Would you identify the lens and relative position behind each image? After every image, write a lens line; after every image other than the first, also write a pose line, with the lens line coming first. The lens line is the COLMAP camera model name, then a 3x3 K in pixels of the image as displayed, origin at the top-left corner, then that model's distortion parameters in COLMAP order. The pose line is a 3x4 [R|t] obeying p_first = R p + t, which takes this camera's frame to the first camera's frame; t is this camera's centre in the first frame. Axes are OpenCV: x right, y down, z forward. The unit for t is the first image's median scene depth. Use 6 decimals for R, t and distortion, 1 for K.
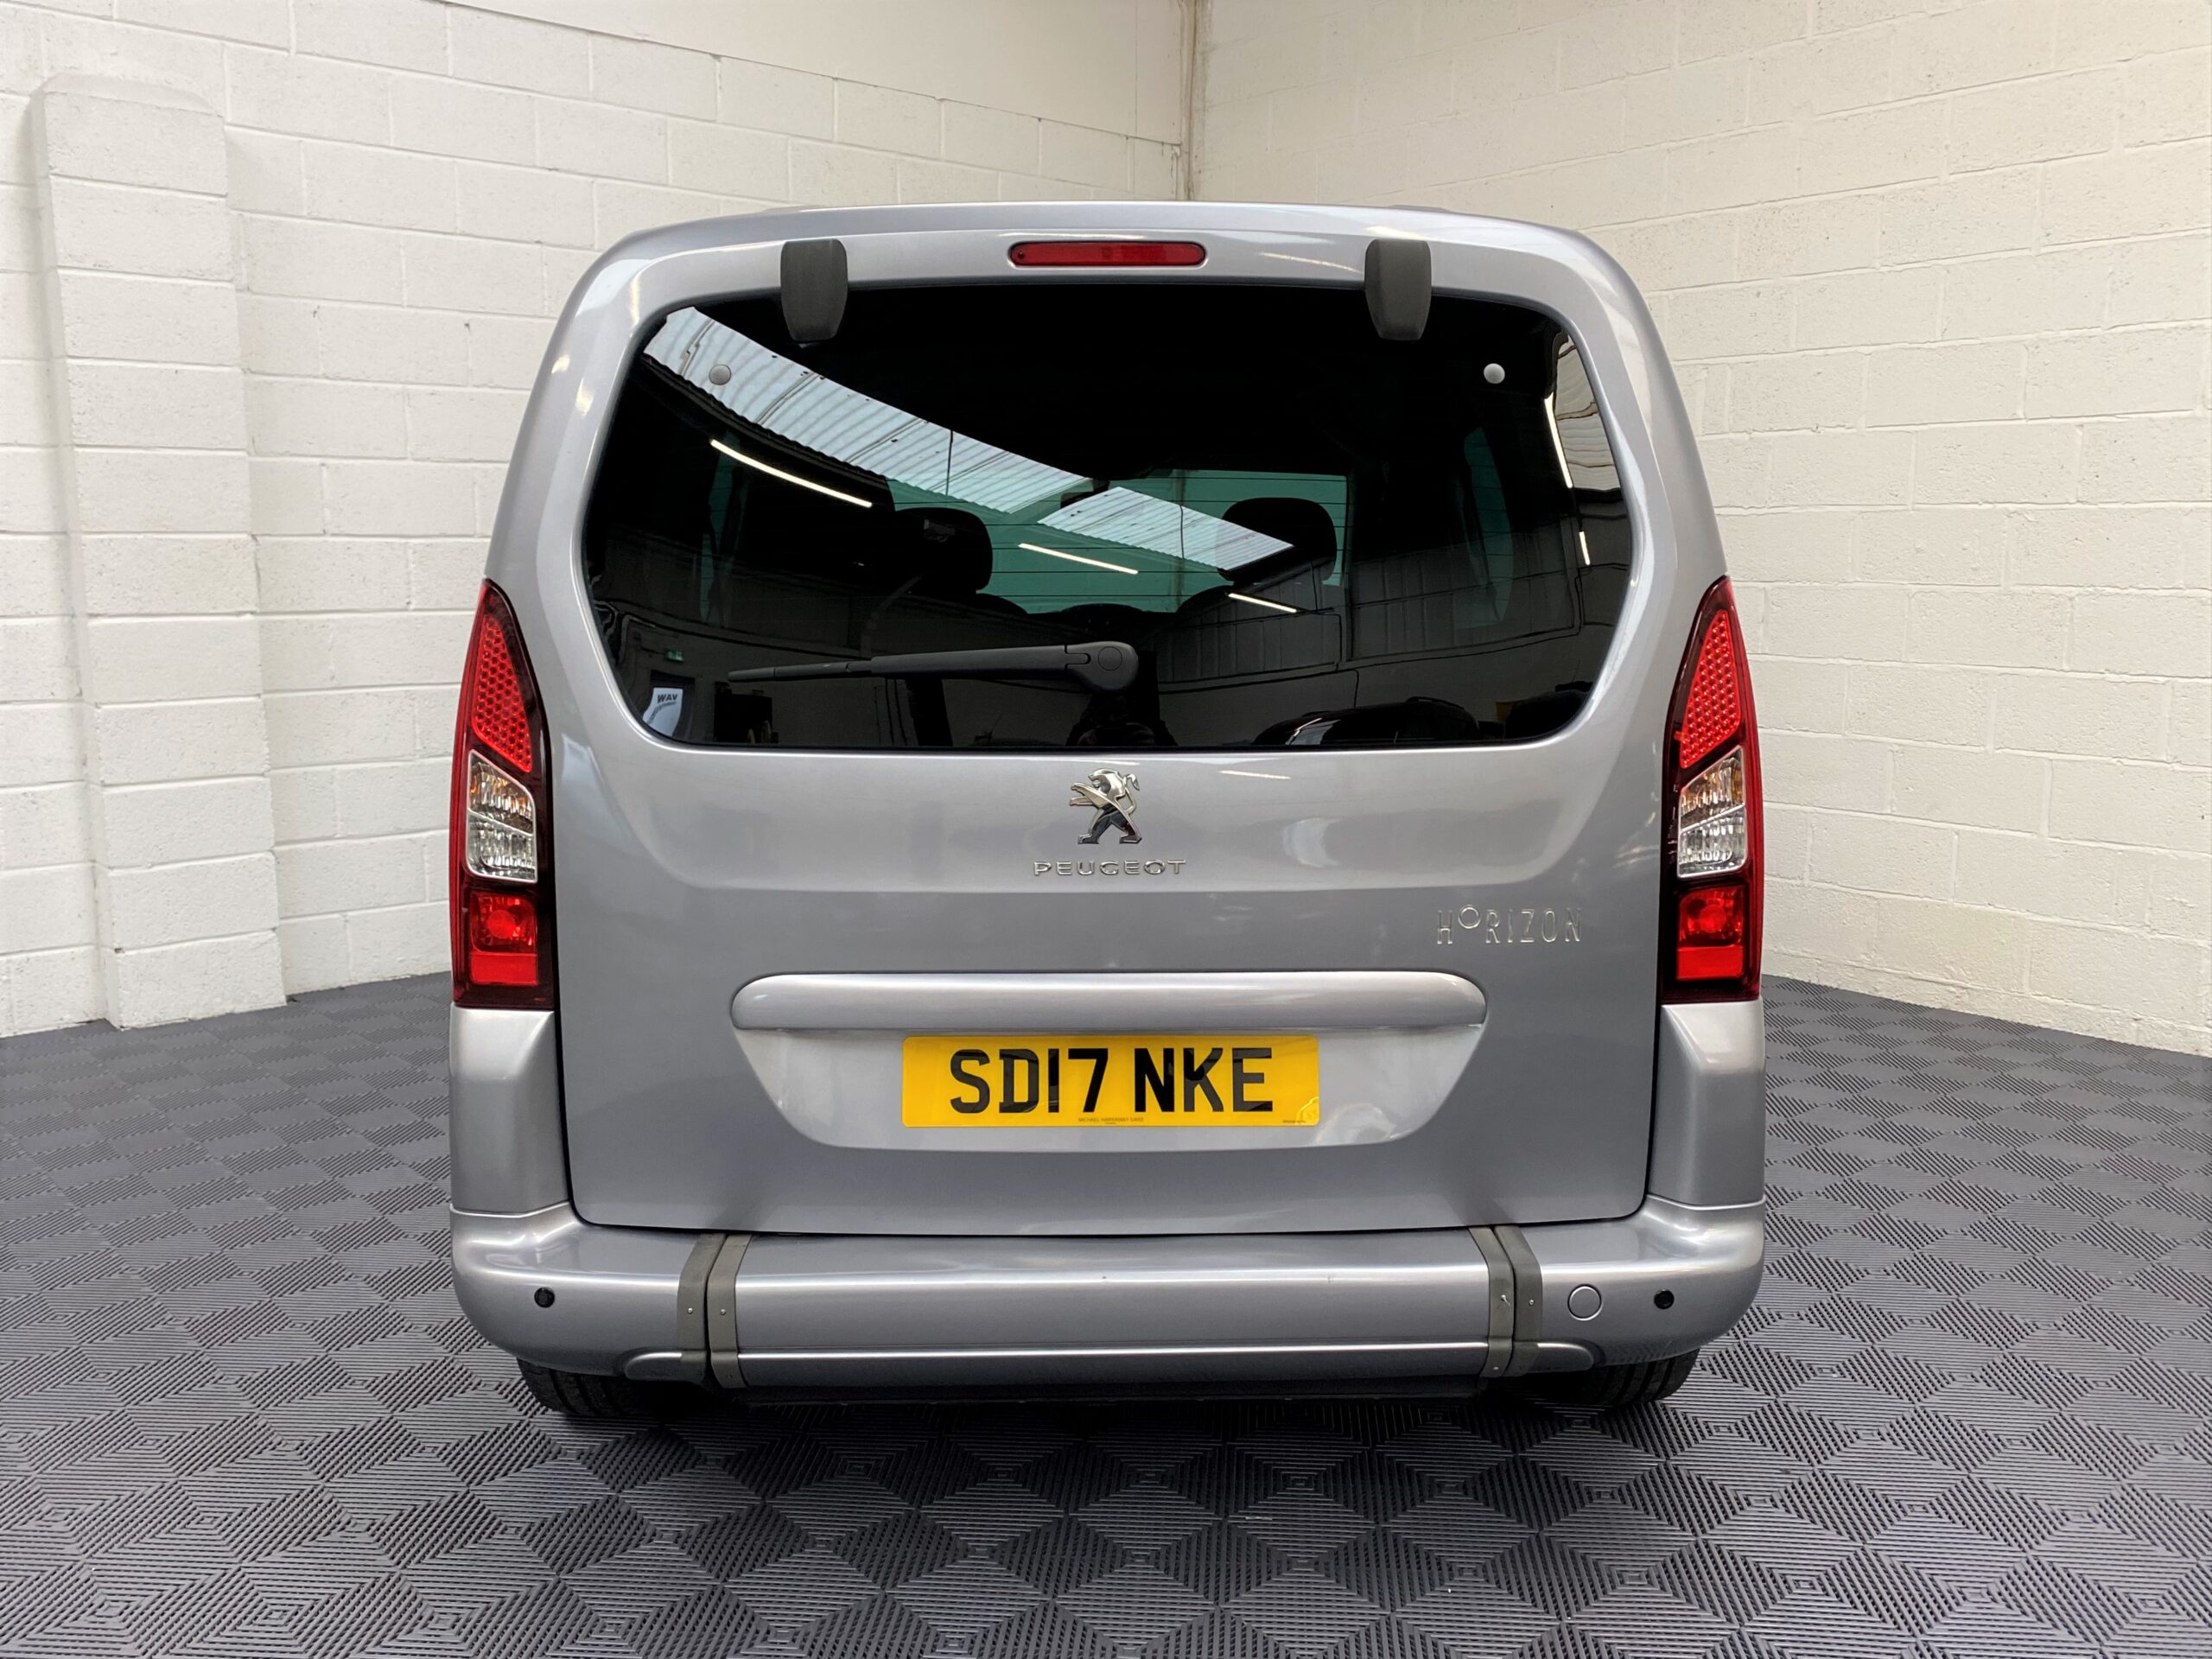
lens RADIAL K [[1873.3, 0, 1125.8], [0, 1873.3, 787.1], [0, 0, 1]] dist [0.020636, 0.003685]
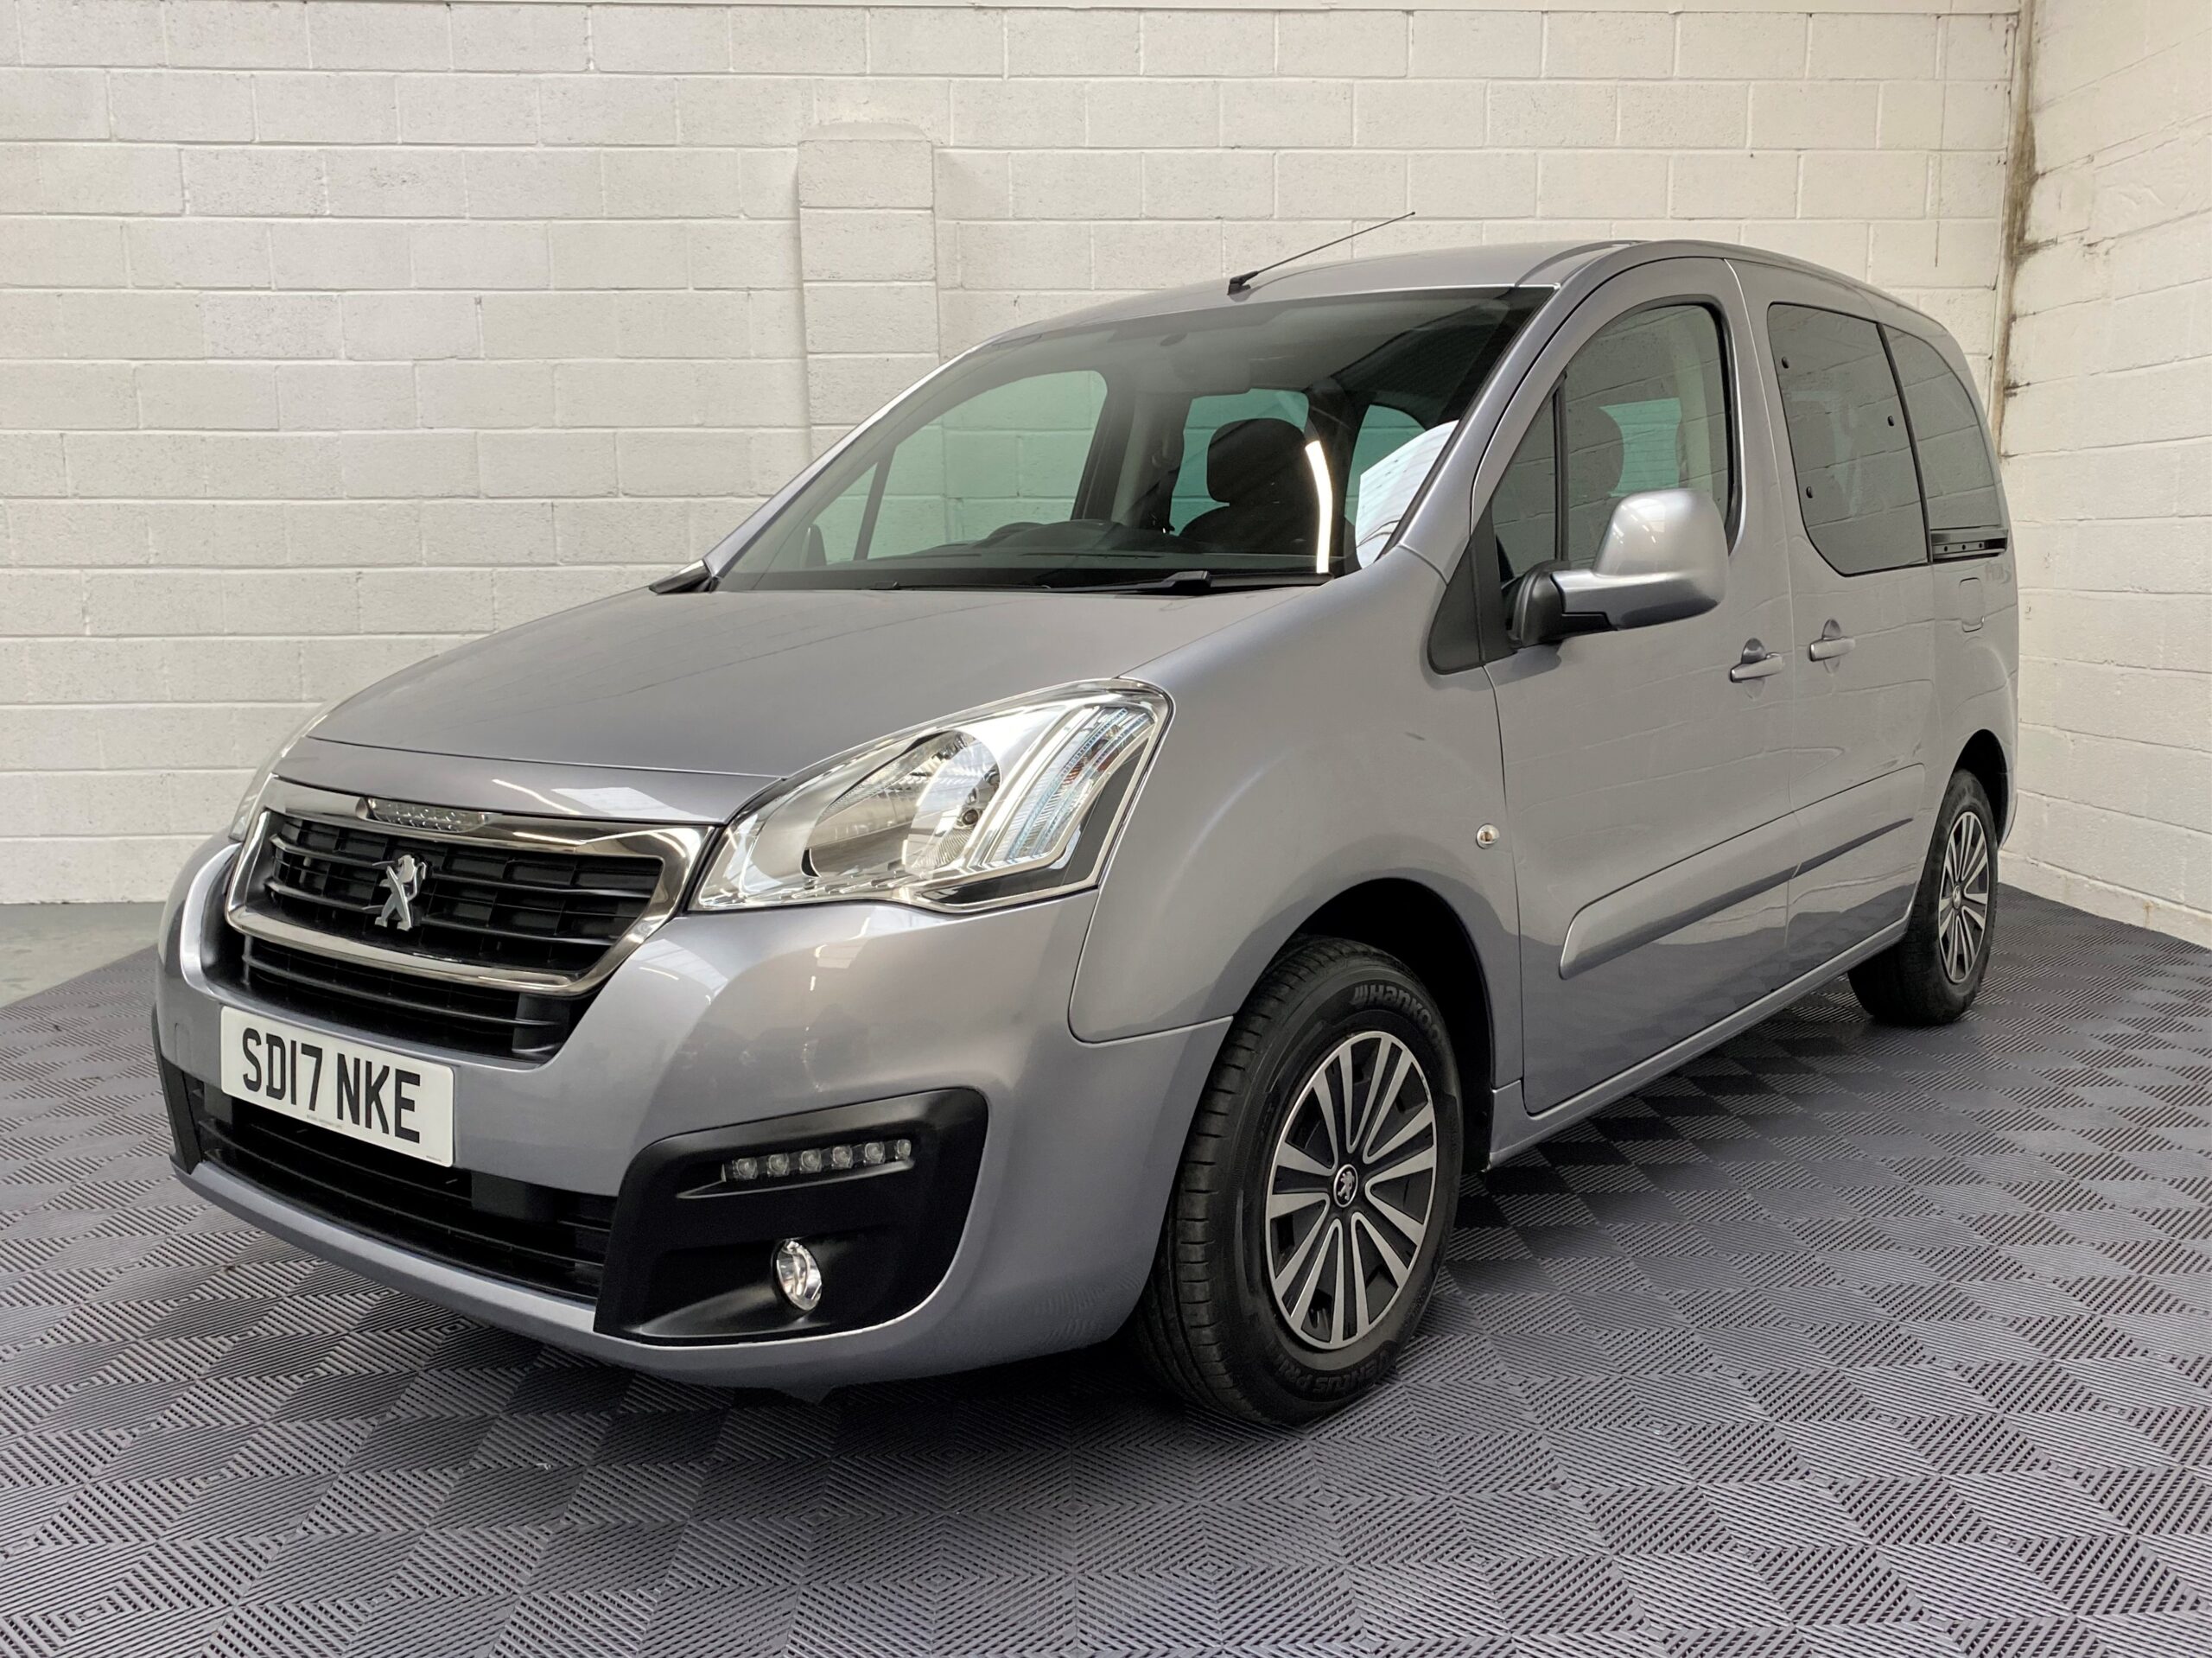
lens RADIAL K [[1900.2, 0, 1172.5], [0, 1900.2, 838.4], [0, 0, 1]] dist [0.020647, -0.002859]
pose [[0.797818, 0.076443, -0.598032, 0.447469], [-0.065622, 0.997046, 0.039903, 0.028895], [0.599316, 0.007409, 0.800478, 0.148521]]
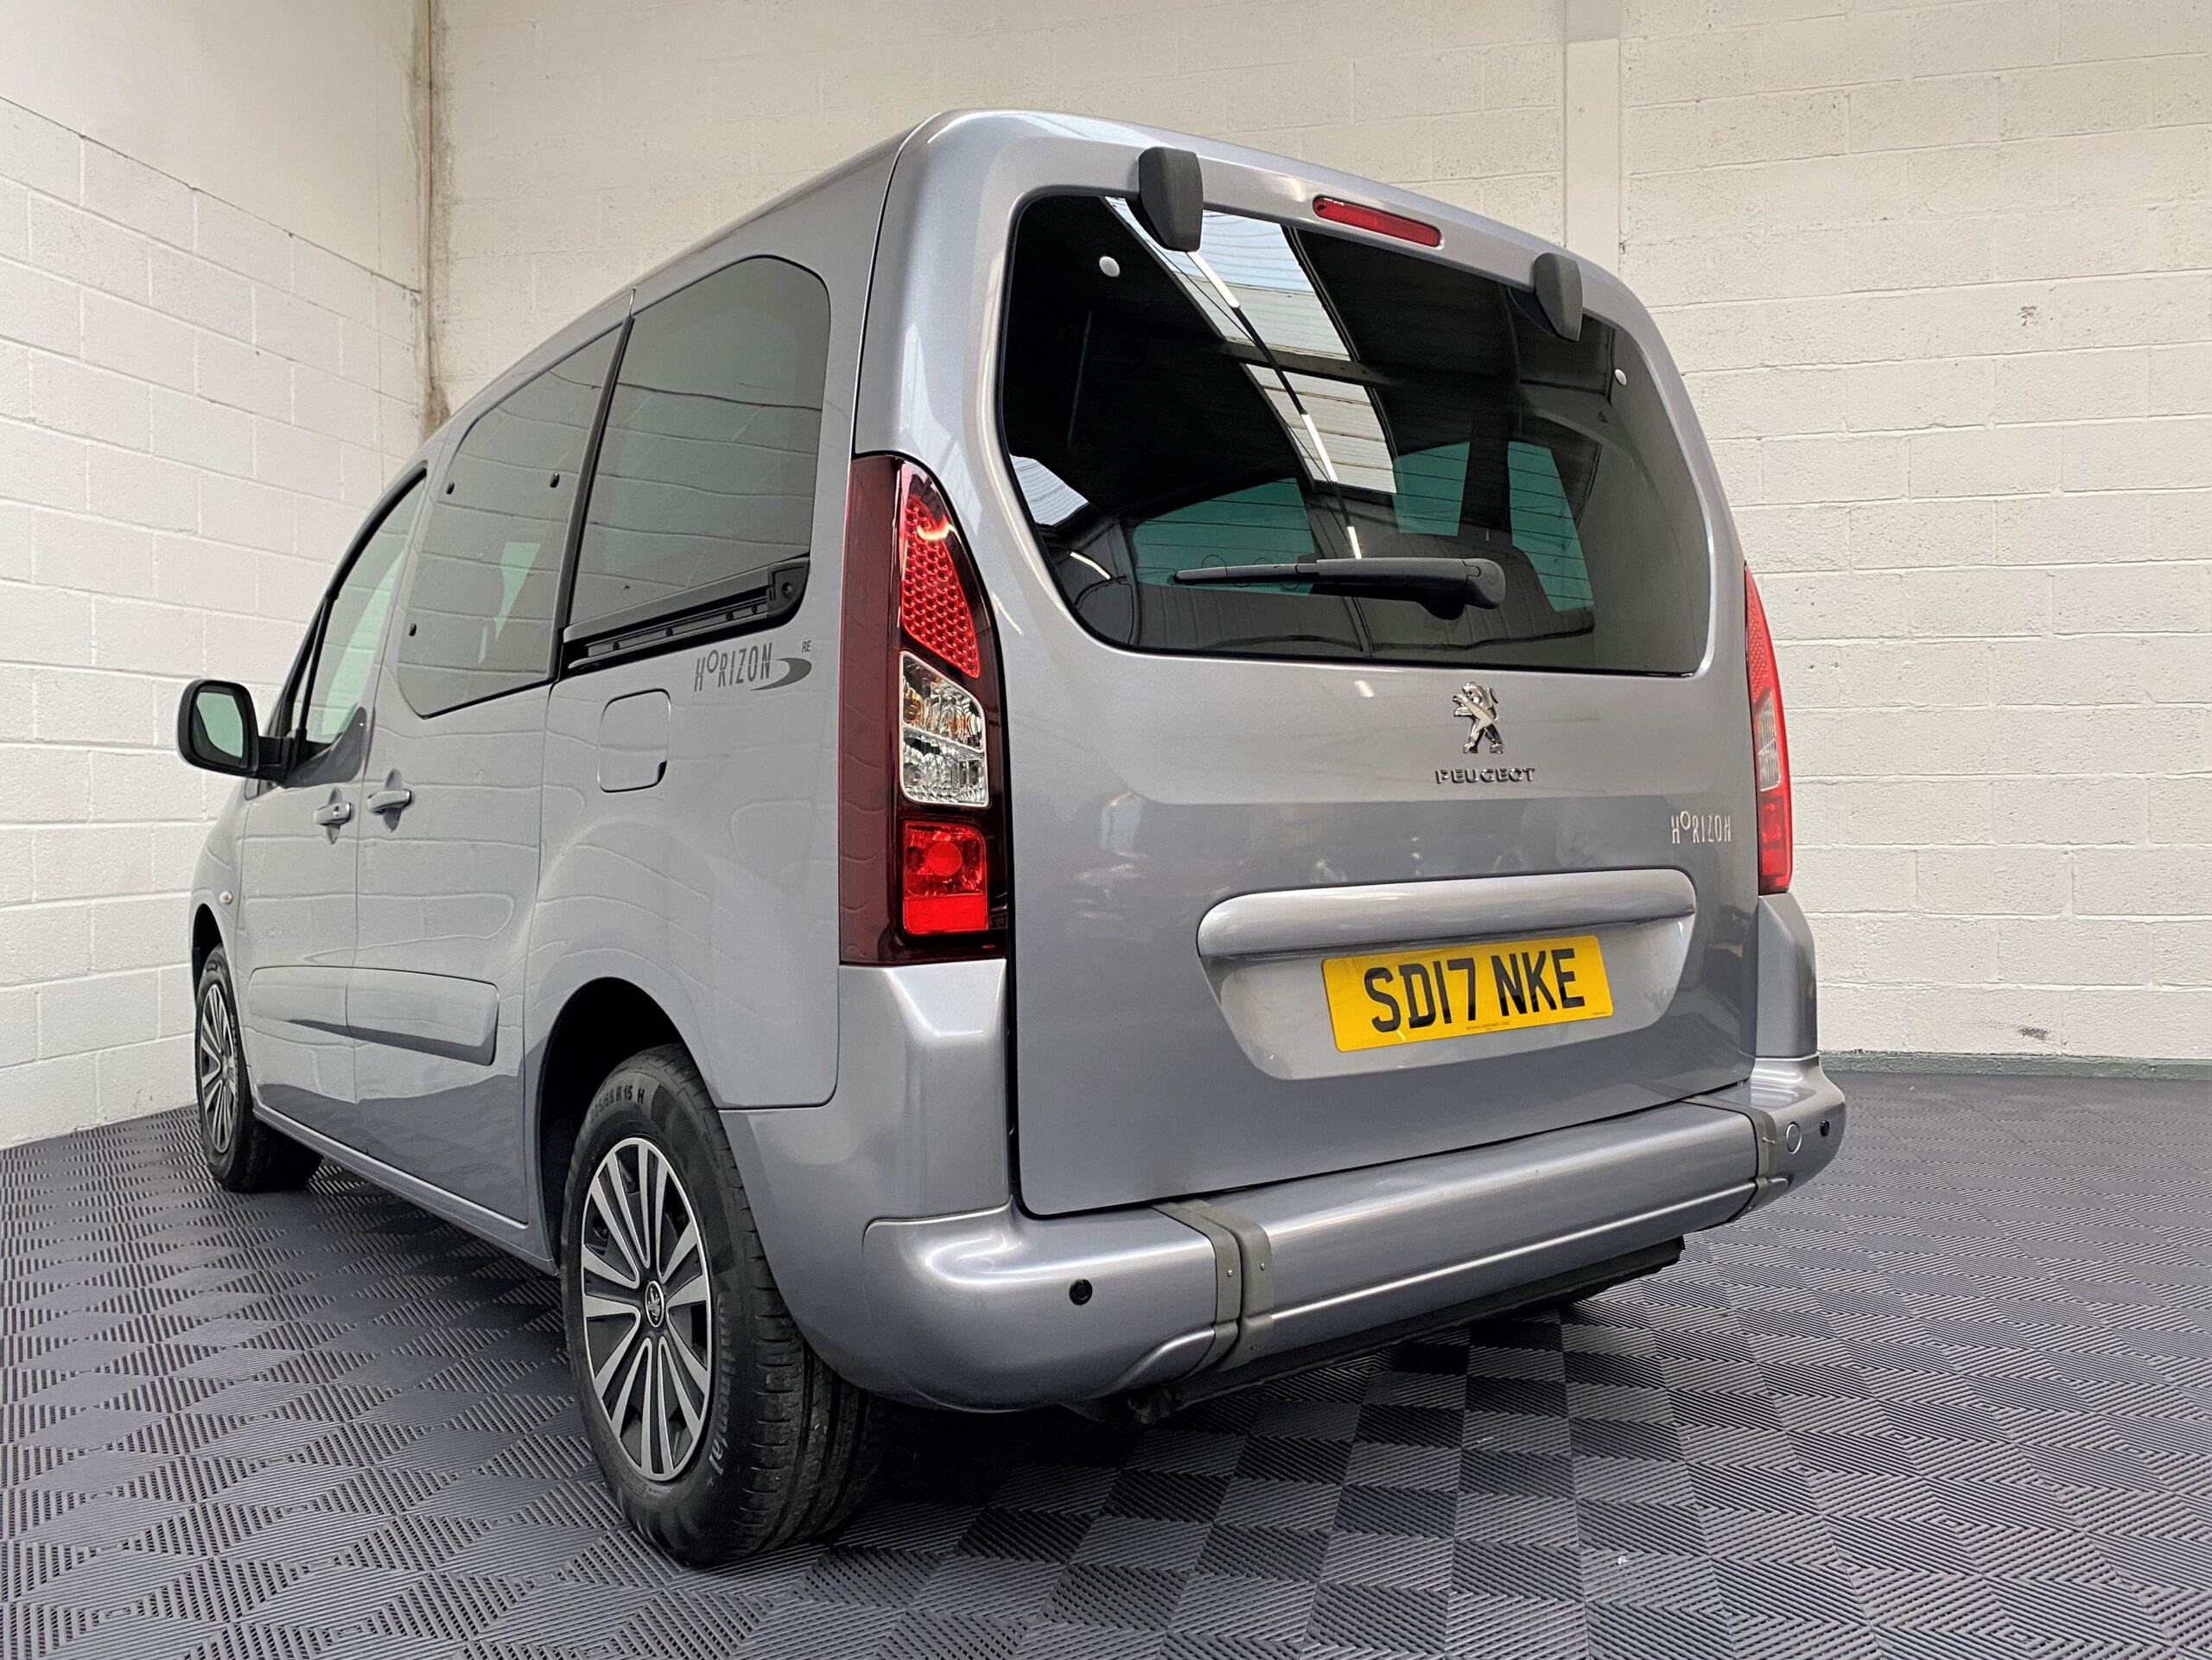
lens RADIAL K [[1743.3, 0, 1141.9], [0, 1743.3, 804.4], [0, 0, 1]] dist [0.017194, -0.002528]
pose [[0.798001, -0.014635, 0.602479, -0.367393], [0.091884, 0.990972, -0.097631, 0.067077], [-0.595611, 0.133267, 0.792141, 0.171686]]
